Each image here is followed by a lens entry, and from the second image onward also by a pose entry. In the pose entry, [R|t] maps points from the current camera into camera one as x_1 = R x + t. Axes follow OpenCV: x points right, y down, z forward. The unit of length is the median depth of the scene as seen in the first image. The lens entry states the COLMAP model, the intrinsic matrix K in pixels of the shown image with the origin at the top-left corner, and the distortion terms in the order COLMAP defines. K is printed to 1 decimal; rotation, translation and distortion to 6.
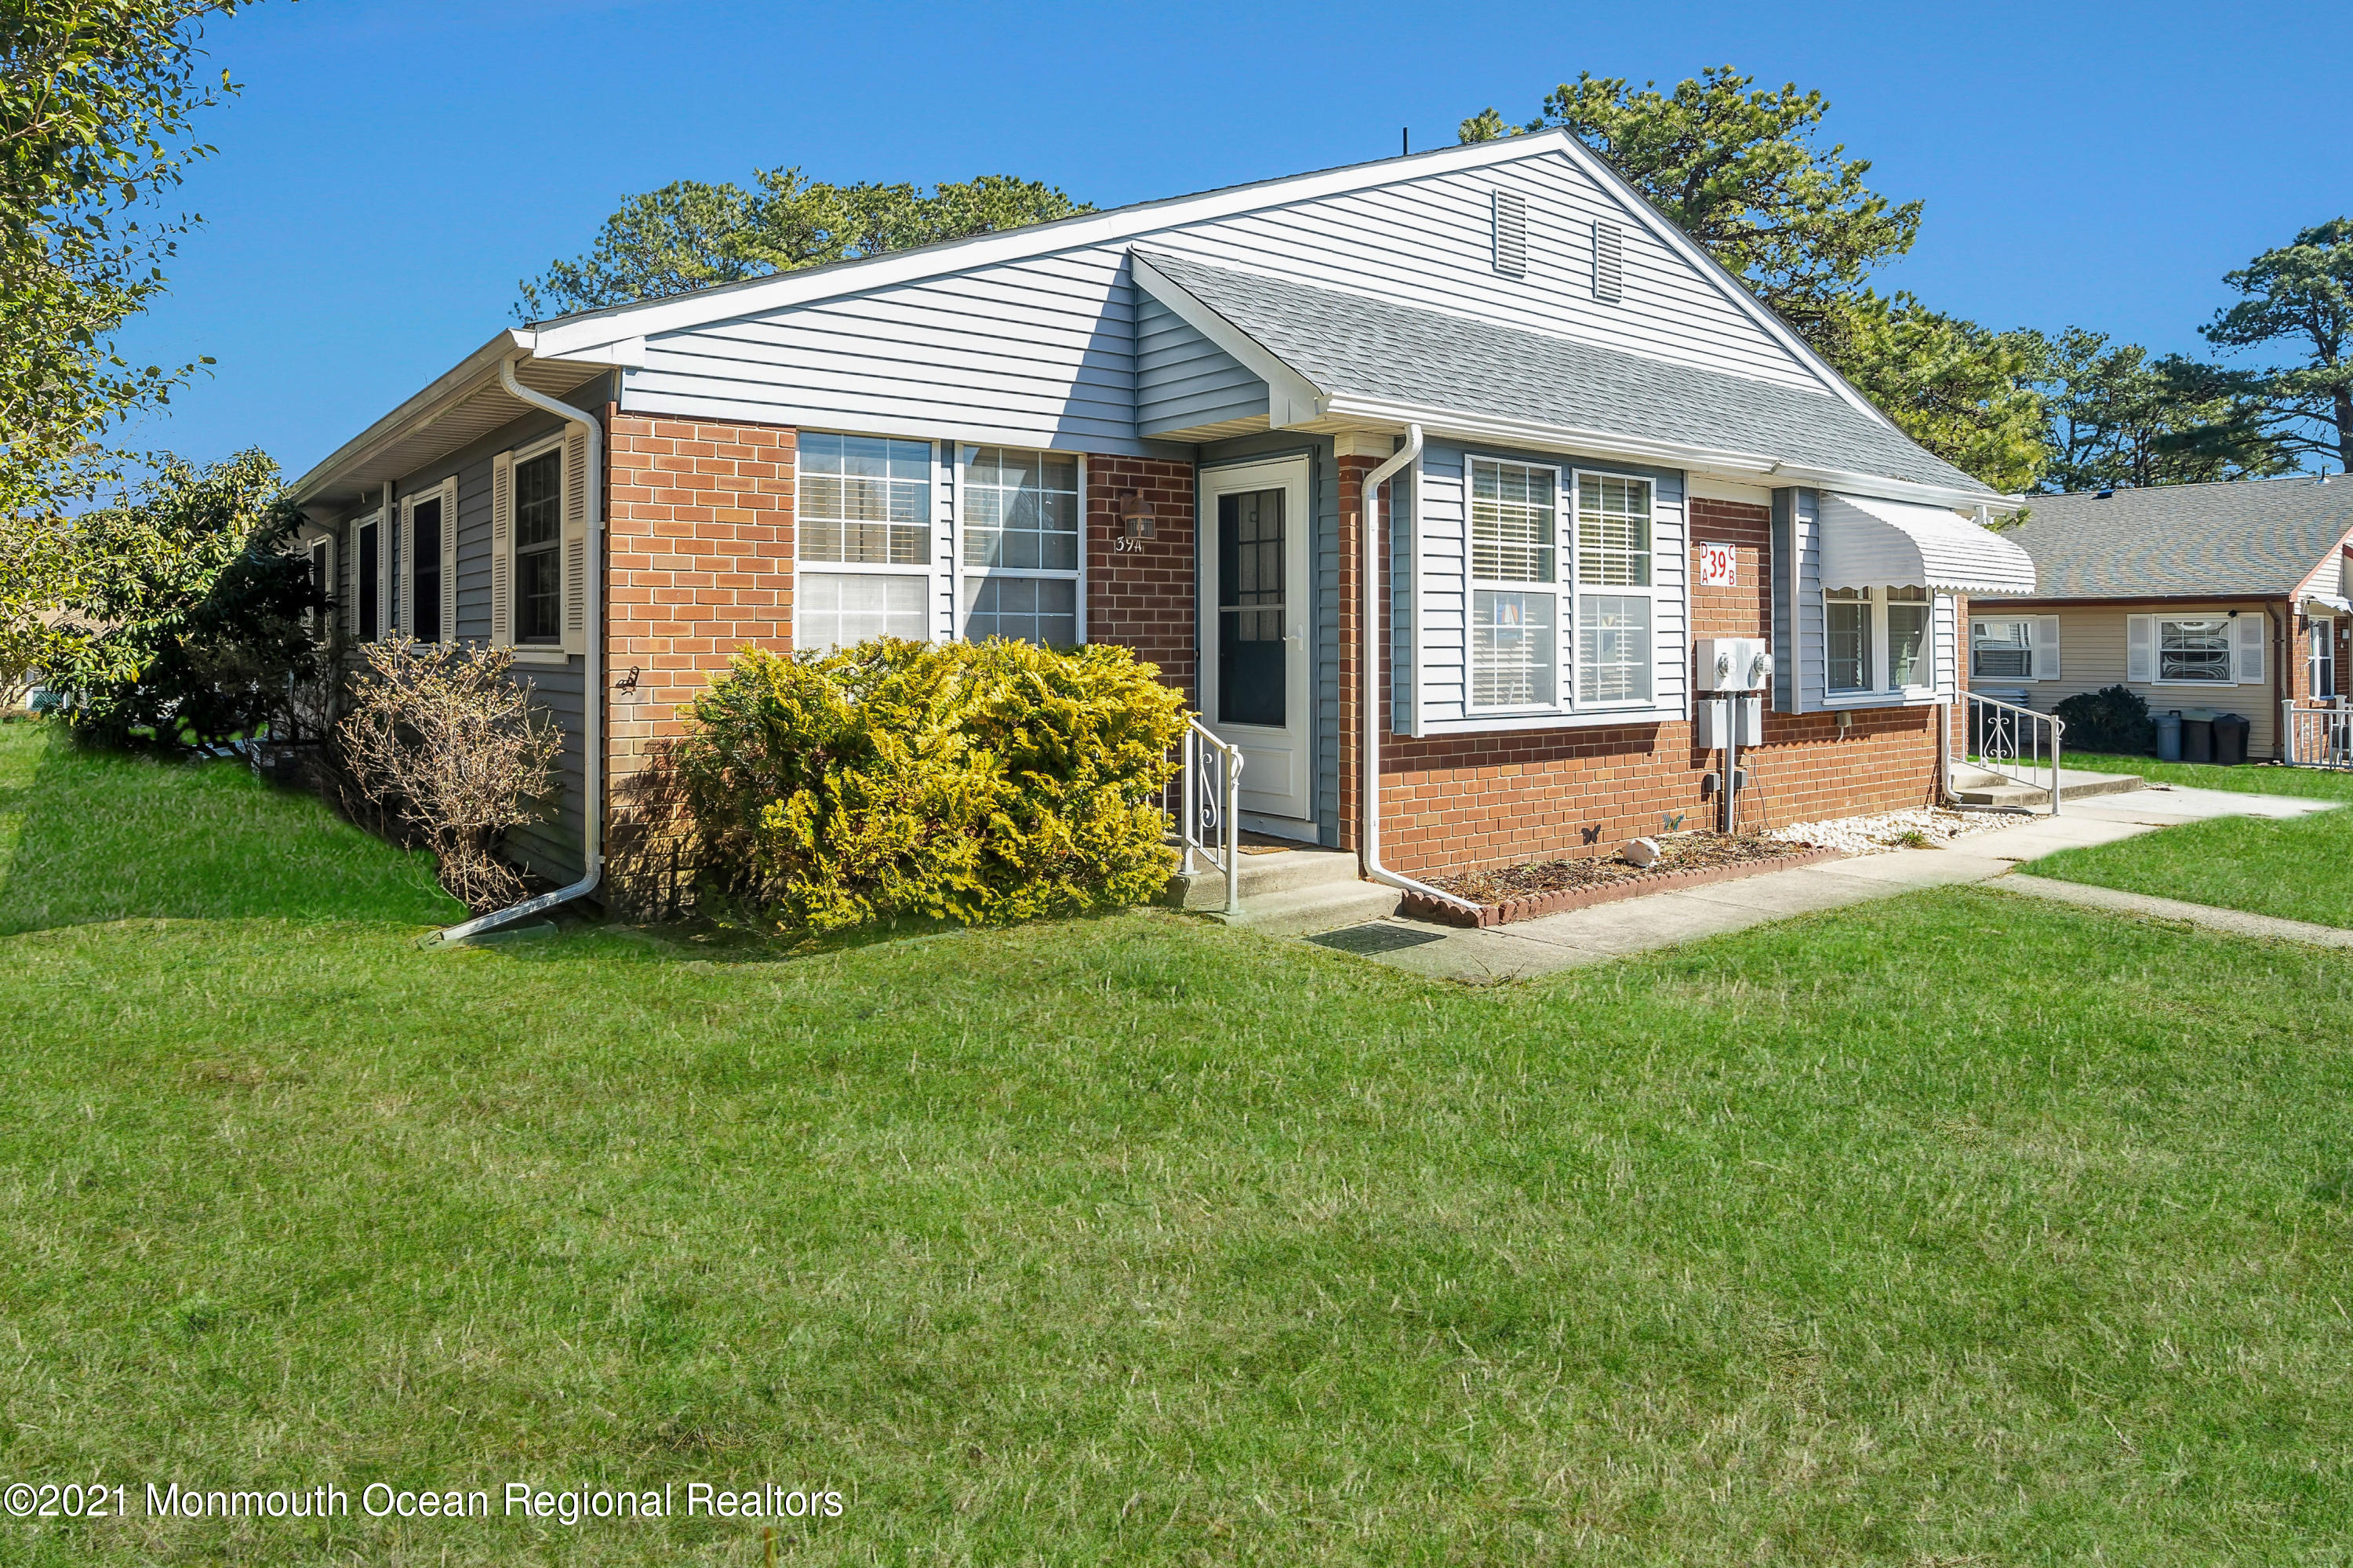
lens RADIAL K [[999.1, 0, 1175.4], [0, 999.1, 635.4], [0, 0, 1]] dist [-0.038073, 0.000017]
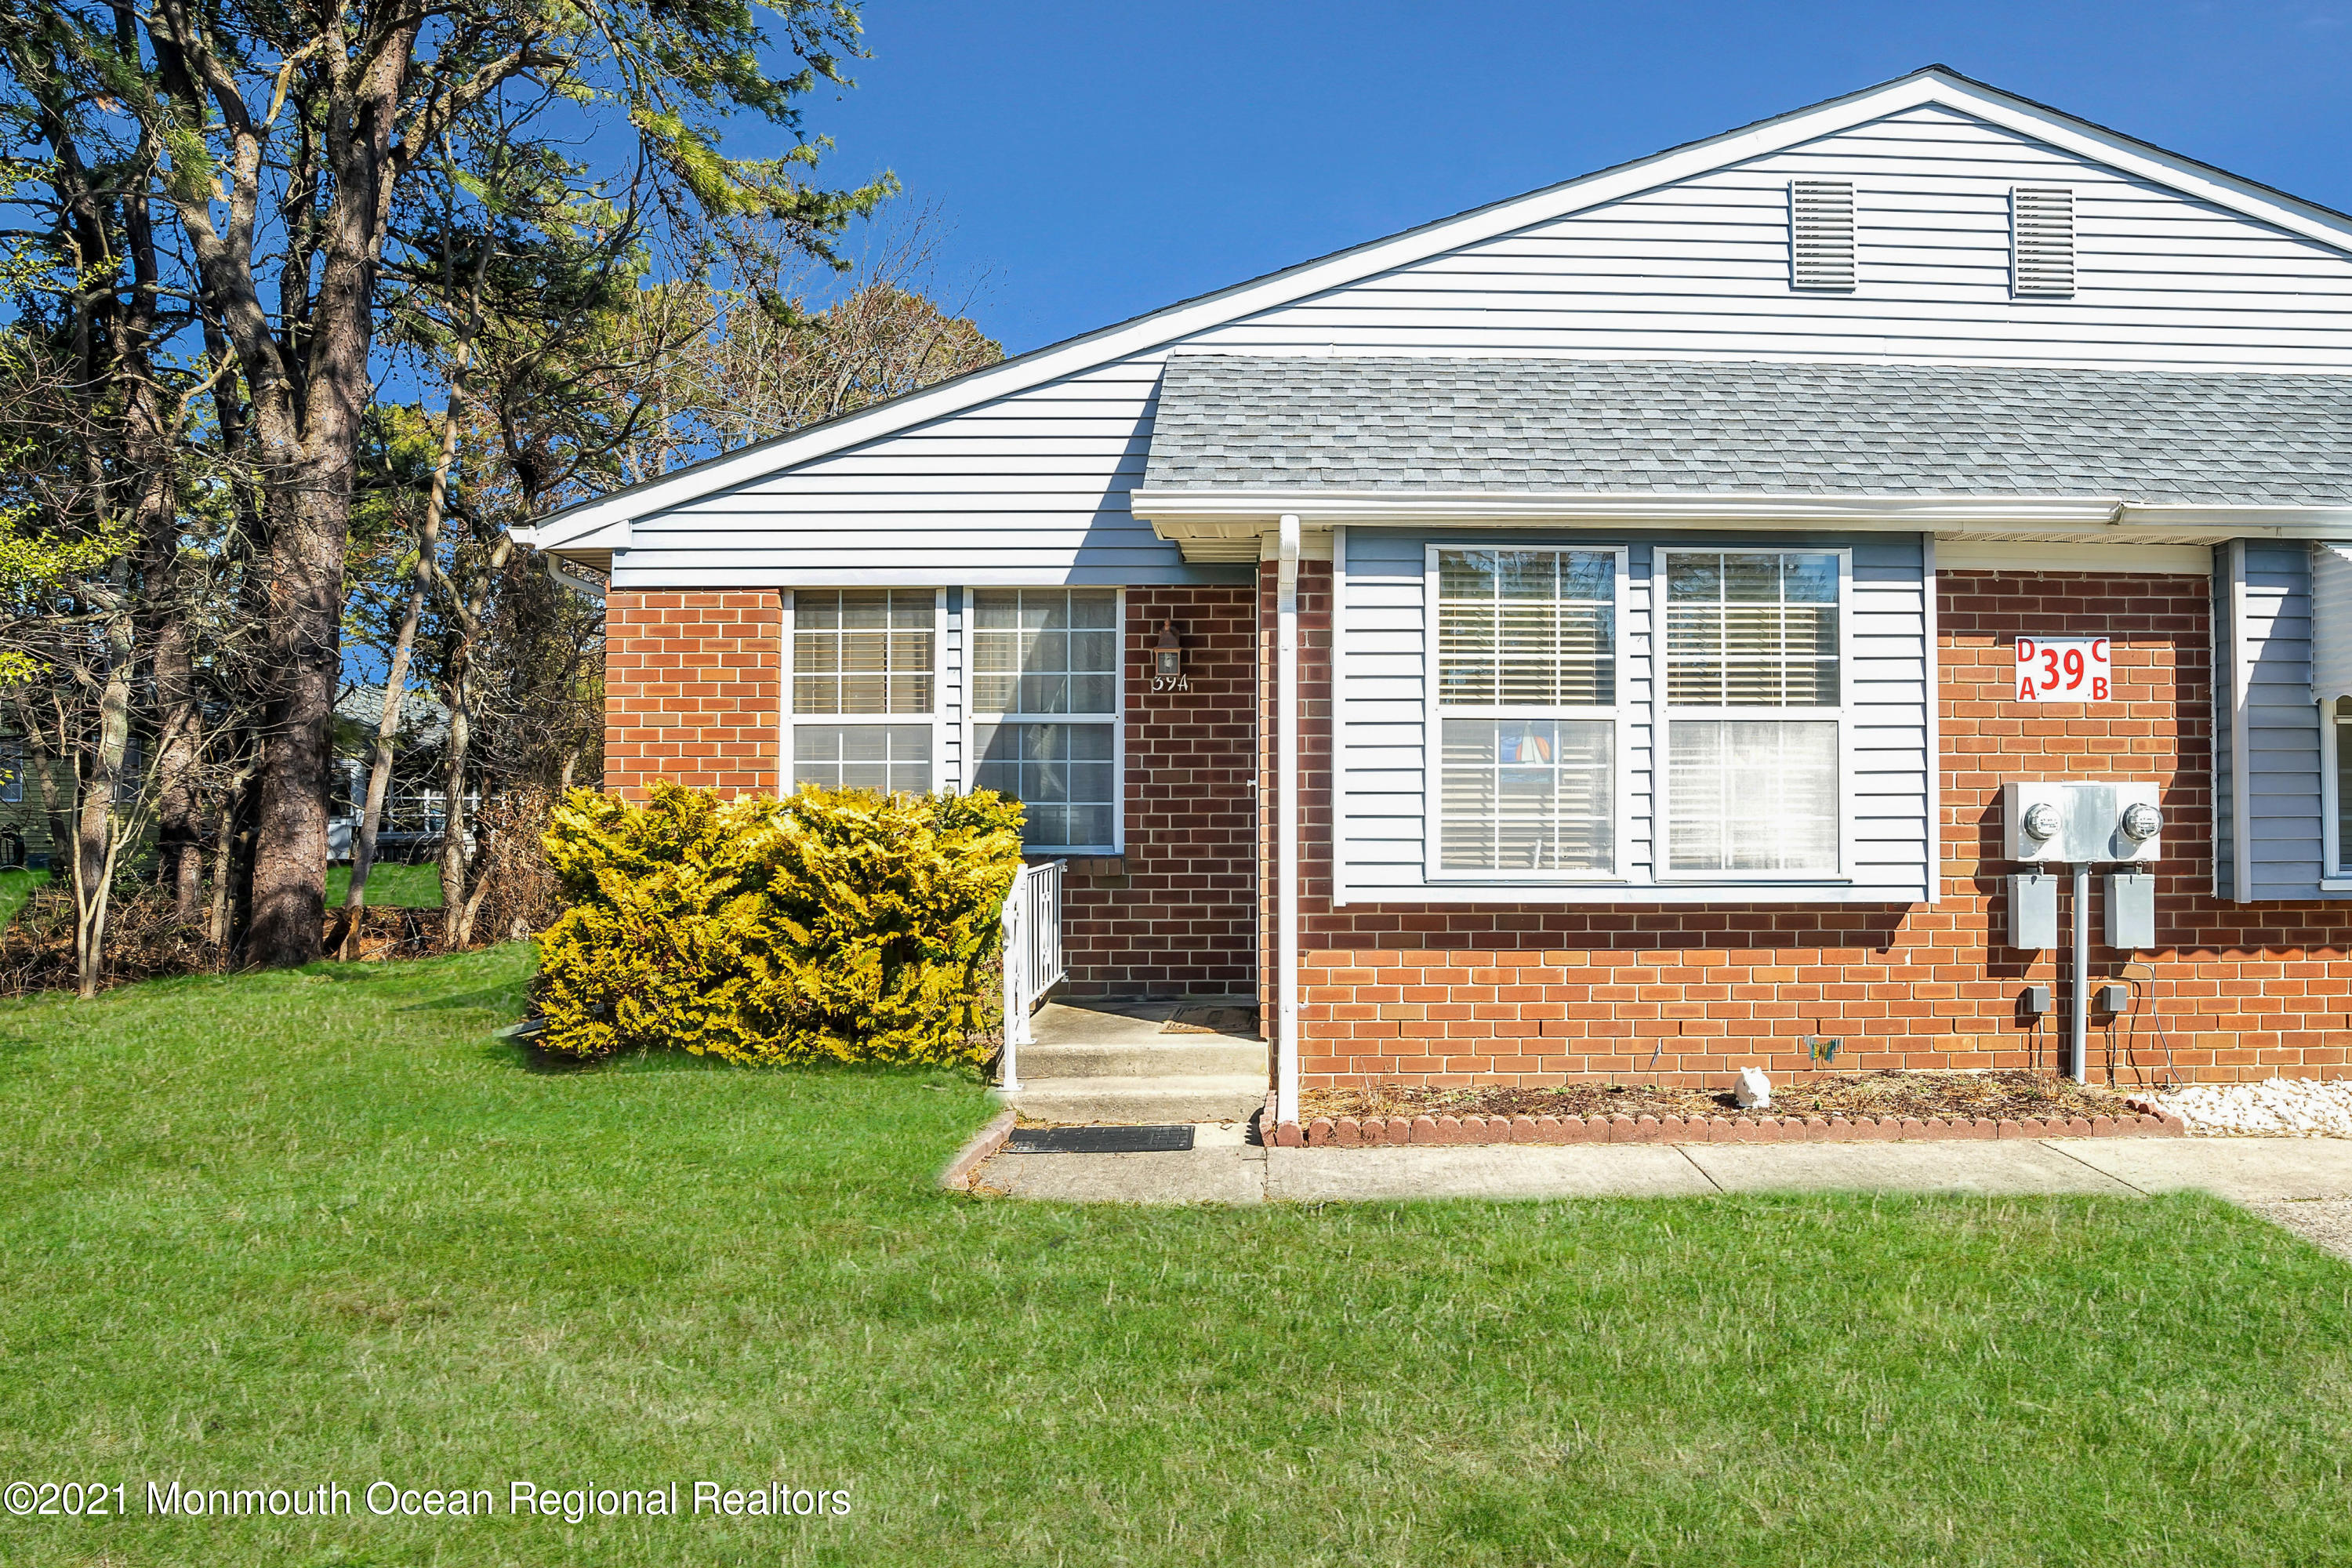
lens RADIAL K [[1091.7, 0, 1176.0], [0, 1091.7, 784.0], [0, 0, 1]] dist [-0.040916, 0.000589]
pose [[0.893366, -0.008784, -0.449244, 0.443508], [0.004871, 0.999939, -0.009866, 0.011058], [0.449303, 0.006626, 0.893355, 0.137914]]
